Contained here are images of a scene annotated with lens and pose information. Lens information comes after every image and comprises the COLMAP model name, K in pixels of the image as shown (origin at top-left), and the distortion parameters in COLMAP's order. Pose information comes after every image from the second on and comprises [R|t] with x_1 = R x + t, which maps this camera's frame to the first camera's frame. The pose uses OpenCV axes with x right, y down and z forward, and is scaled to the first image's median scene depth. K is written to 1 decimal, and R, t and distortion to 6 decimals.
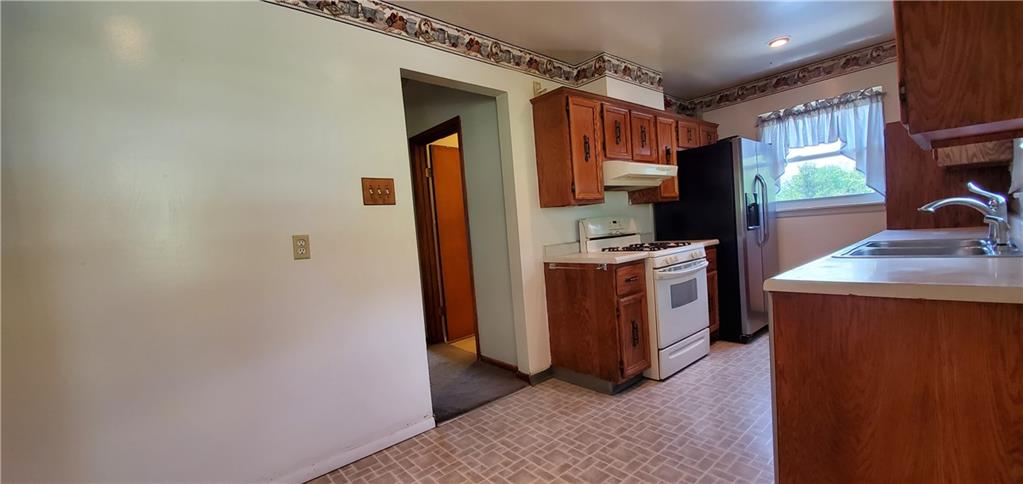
lens RADIAL K [[405.2, 0, 516.2], [0, 405.2, 247.1], [0, 0, 1]] dist [-0.016350, -0.001837]
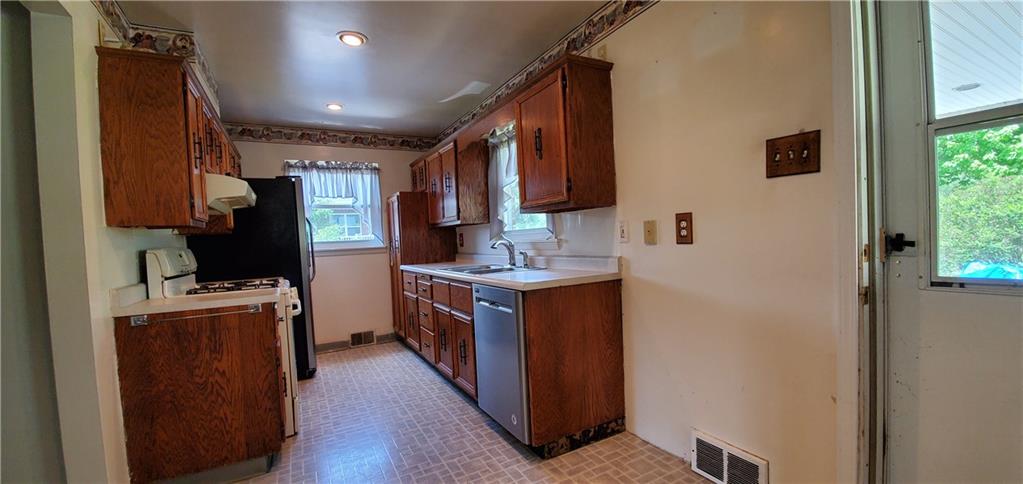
lens RADIAL K [[405.2, 0, 515.0], [0, 405.2, 245.4], [0, 0, 1]] dist [-0.016350, -0.001837]
pose [[0.197492, 0.054661, 0.978779, -0.357774], [0.074141, 0.994752, -0.070512, 0.016158], [-0.977497, 0.086494, 0.192403, 0.277079]]
